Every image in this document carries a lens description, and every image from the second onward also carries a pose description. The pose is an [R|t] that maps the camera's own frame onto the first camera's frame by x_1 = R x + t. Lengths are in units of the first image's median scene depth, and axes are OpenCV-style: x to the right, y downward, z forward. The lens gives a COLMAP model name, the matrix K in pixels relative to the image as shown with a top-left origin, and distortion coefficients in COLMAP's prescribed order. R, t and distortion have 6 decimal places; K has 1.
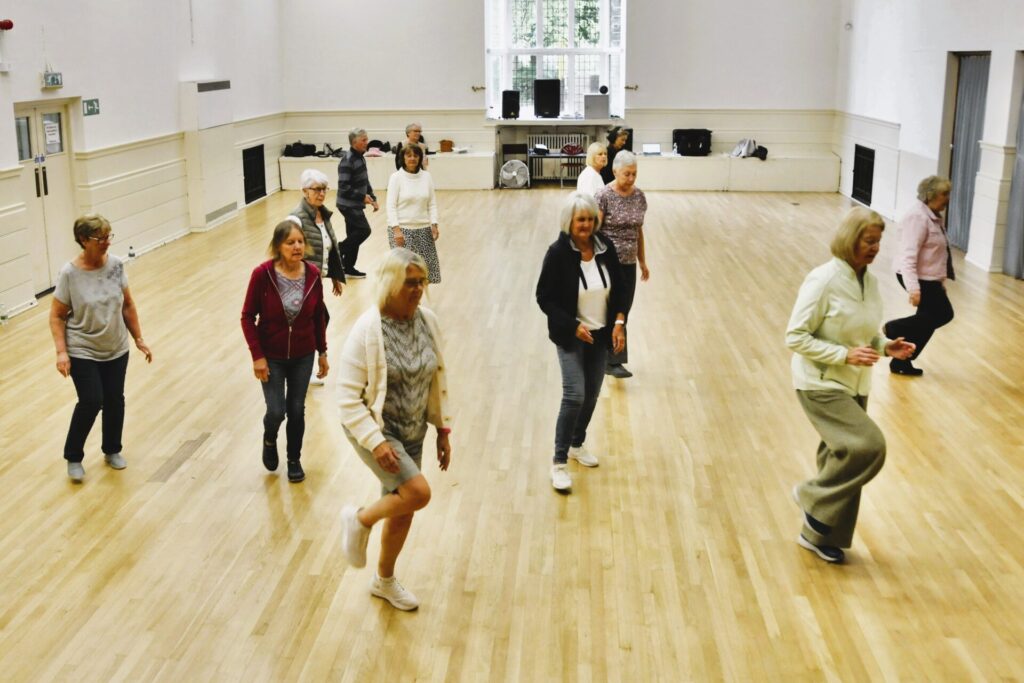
lens RADIAL K [[1047.9, 0, 512.0], [0, 1047.9, 341.5], [0, 0, 1]] dist [-0.106961, 0.002498]
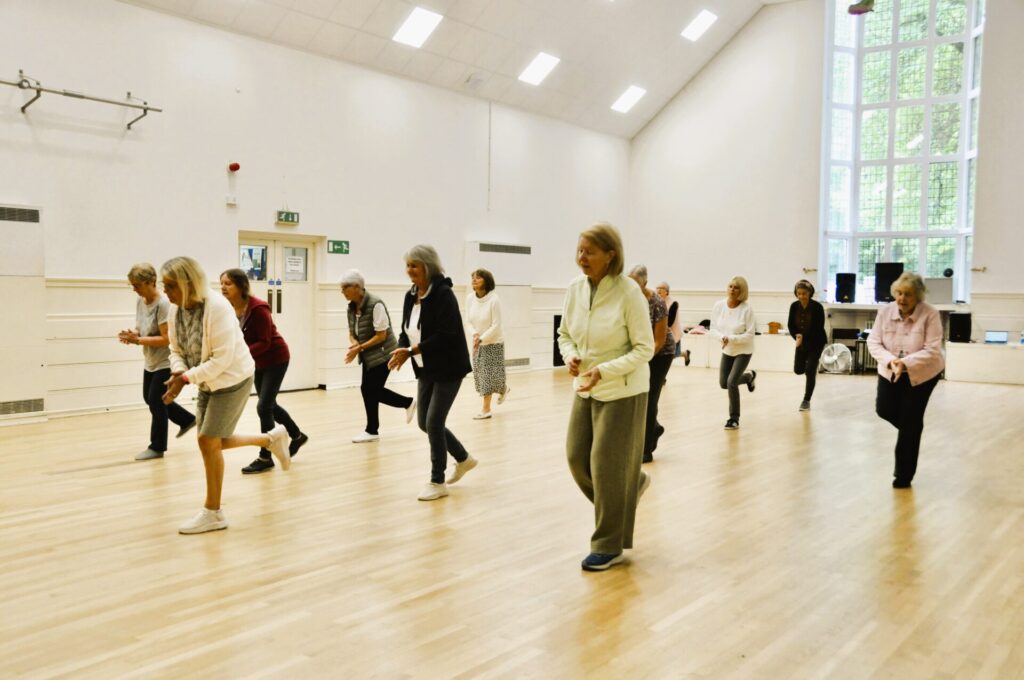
lens RADIAL K [[1045.9, 0, 514.2], [0, 1045.9, 364.8], [0, 0, 1]] dist [-0.066842, 0.261574]
pose [[0.860210, 0.054592, -0.507010, 0.384528], [-0.153360, 0.975920, -0.155114, 0.060013], [0.486333, 0.211186, 0.847868, 0.105885]]
